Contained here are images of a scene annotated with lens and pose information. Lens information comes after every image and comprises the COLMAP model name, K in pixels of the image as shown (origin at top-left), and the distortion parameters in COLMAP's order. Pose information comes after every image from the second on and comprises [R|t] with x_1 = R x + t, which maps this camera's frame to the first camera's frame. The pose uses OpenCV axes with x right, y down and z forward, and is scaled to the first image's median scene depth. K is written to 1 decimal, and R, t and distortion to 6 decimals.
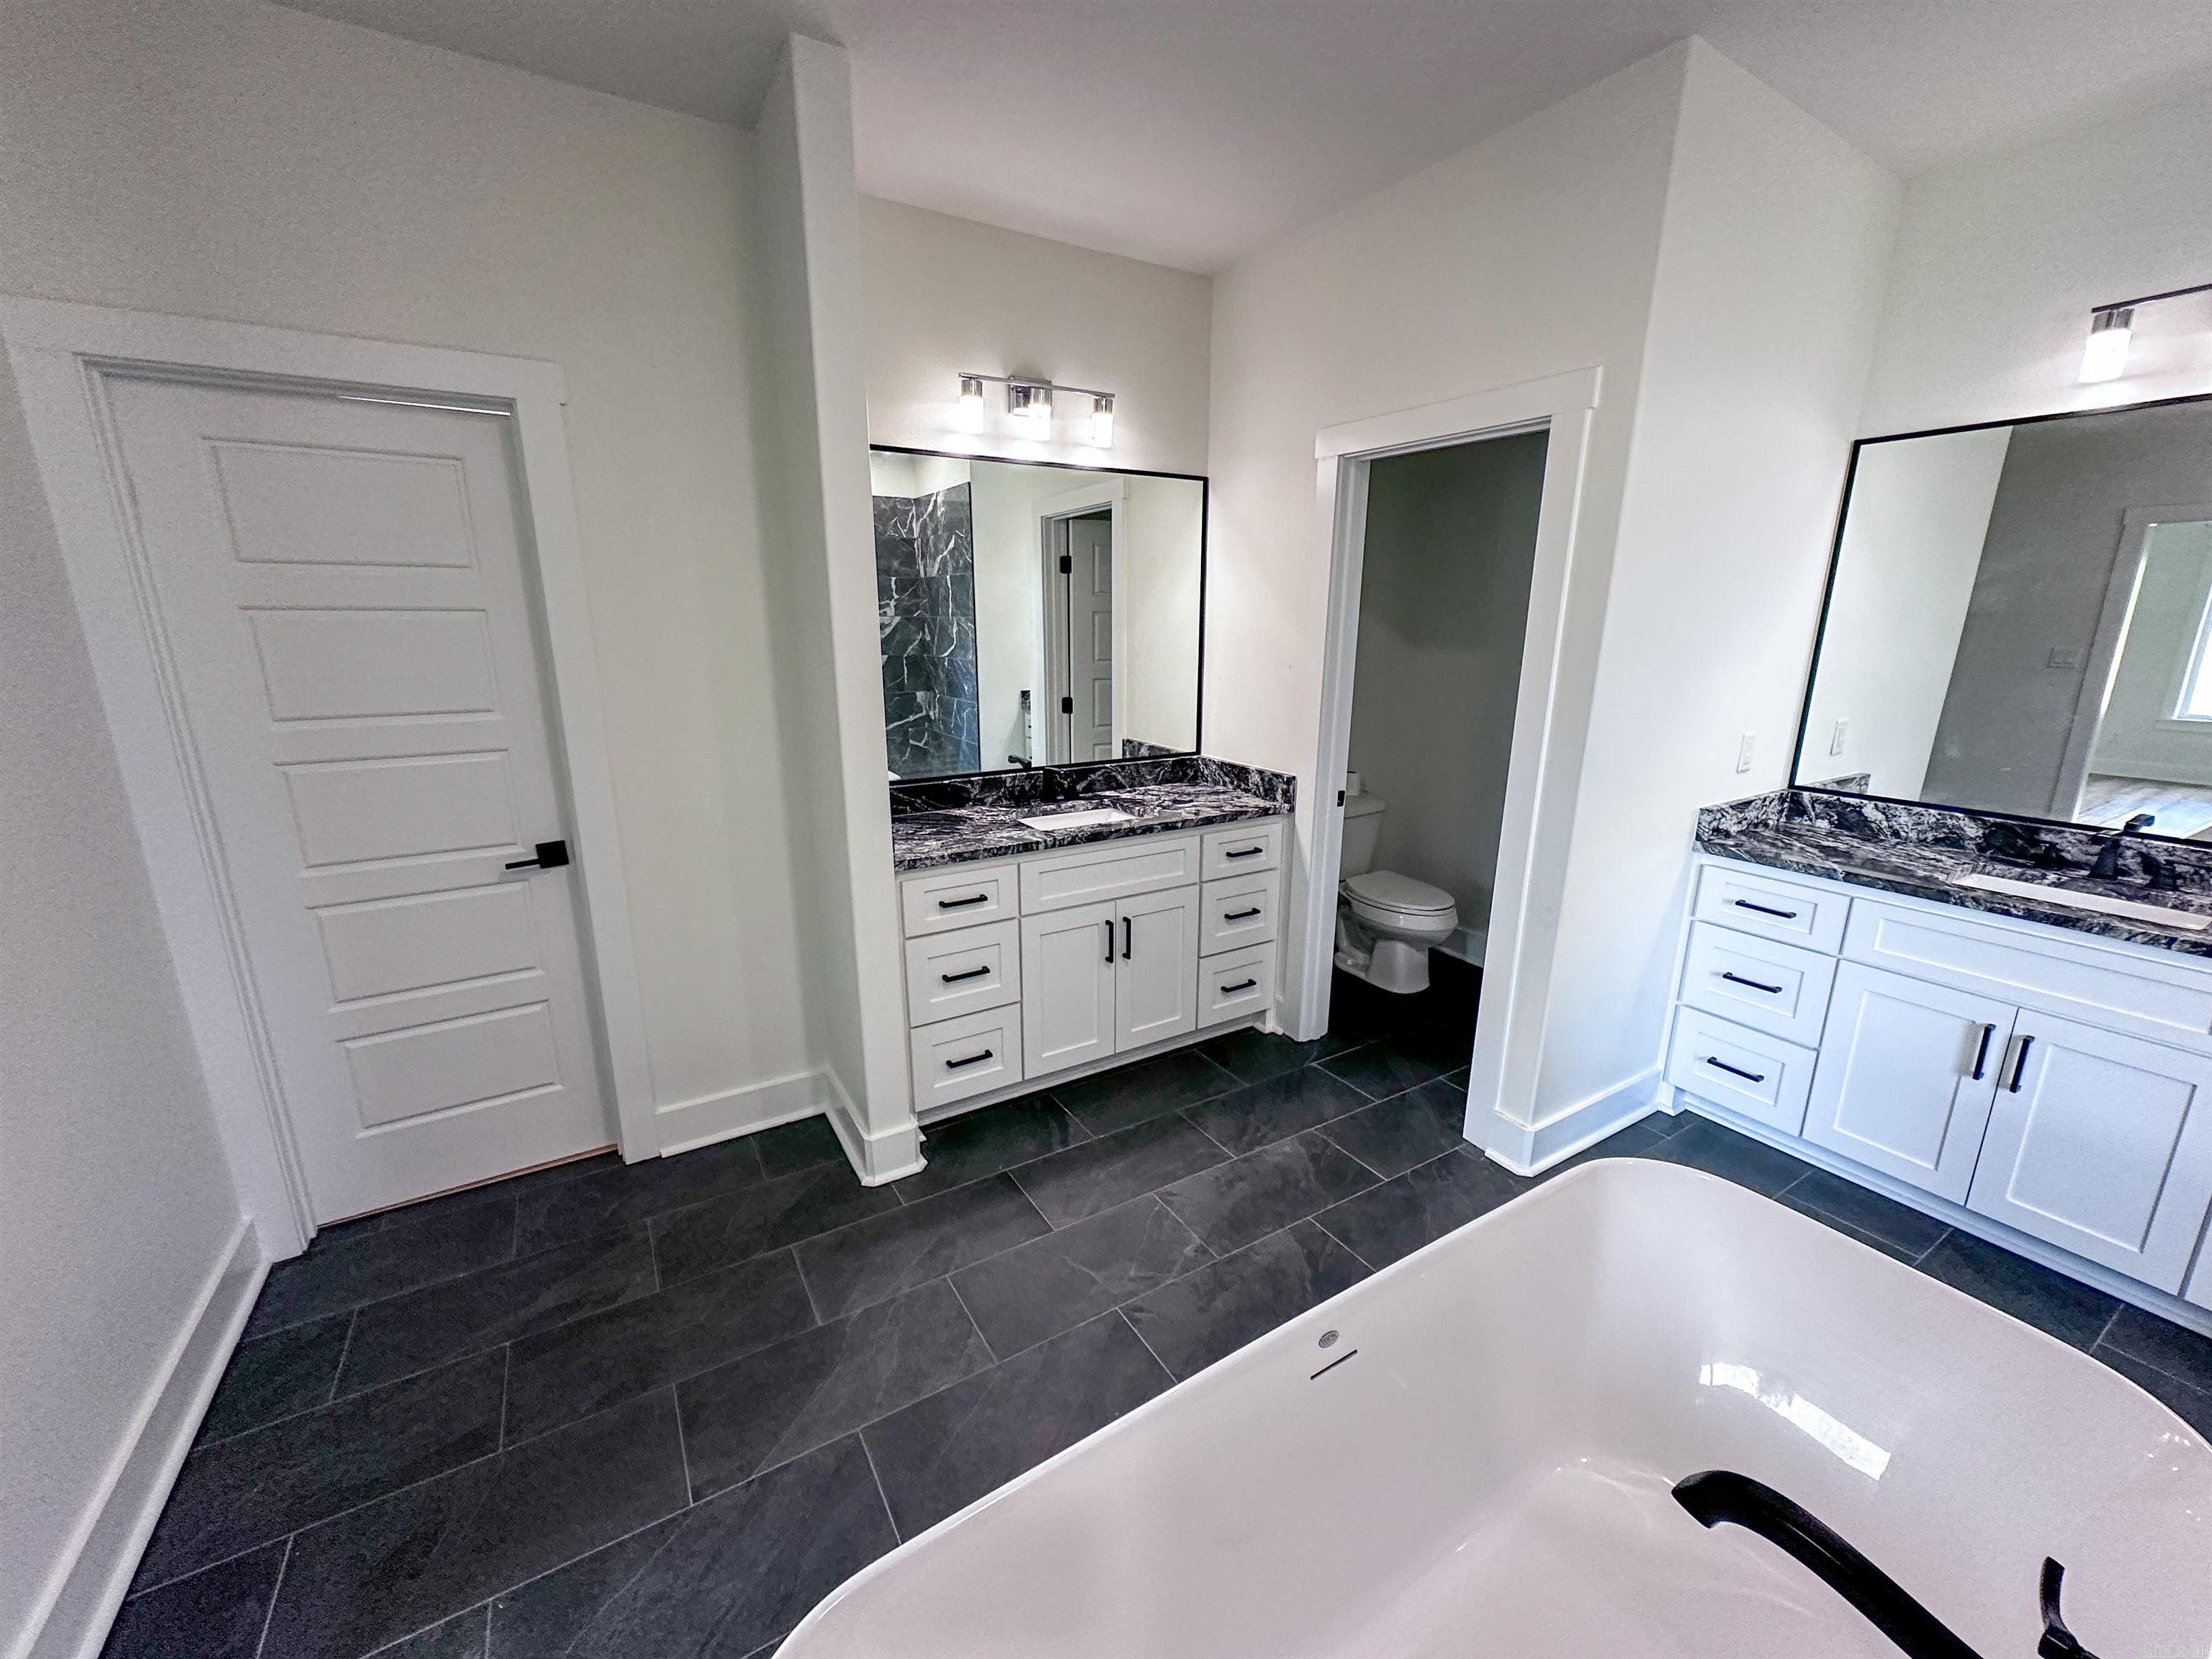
lens RADIAL K [[891.8, 0, 1106.0], [0, 891.8, 829.5], [0, 0, 1]] dist [-0.001955, -0.000240]
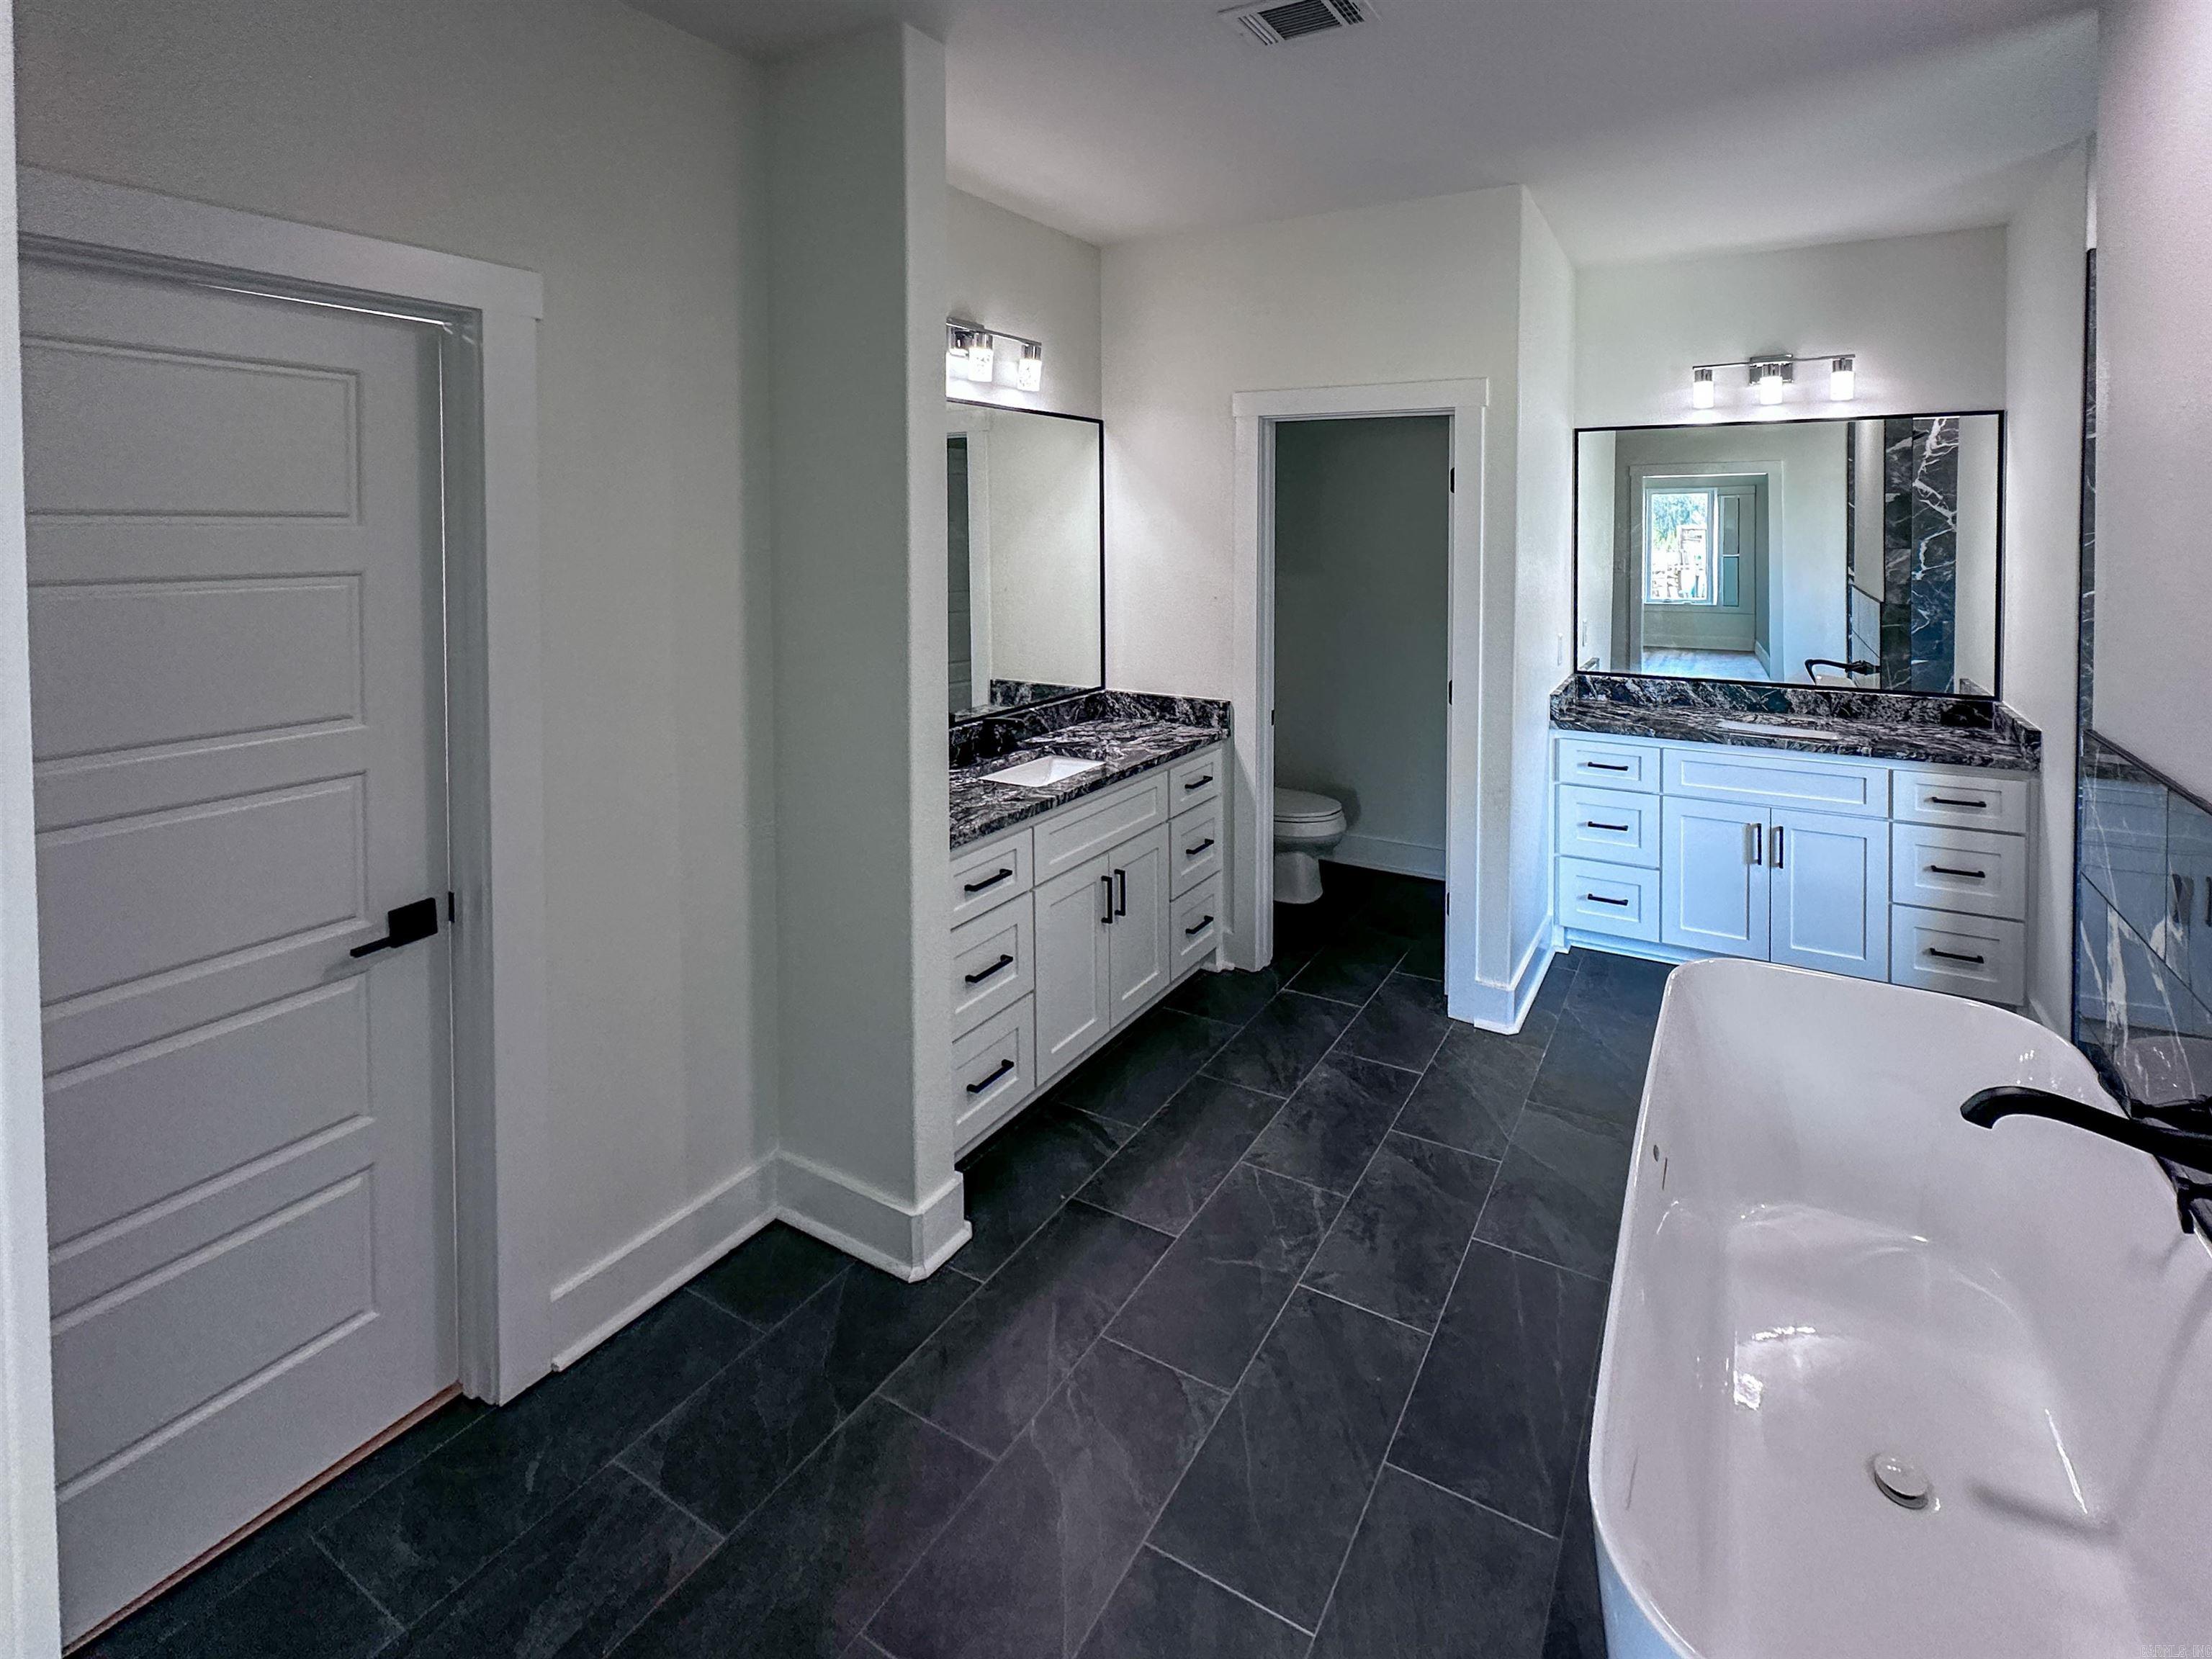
lens RADIAL K [[985.7, 0, 1253.8], [0, 985.7, 533.4], [0, 0, 1]] dist [0.001114, 0.000003]
pose [[0.848673, -0.008004, 0.528858, -0.408434], [0.126915, 0.973755, -0.188927, -0.032298], [-0.513466, 0.227457, 0.827415, -0.013710]]
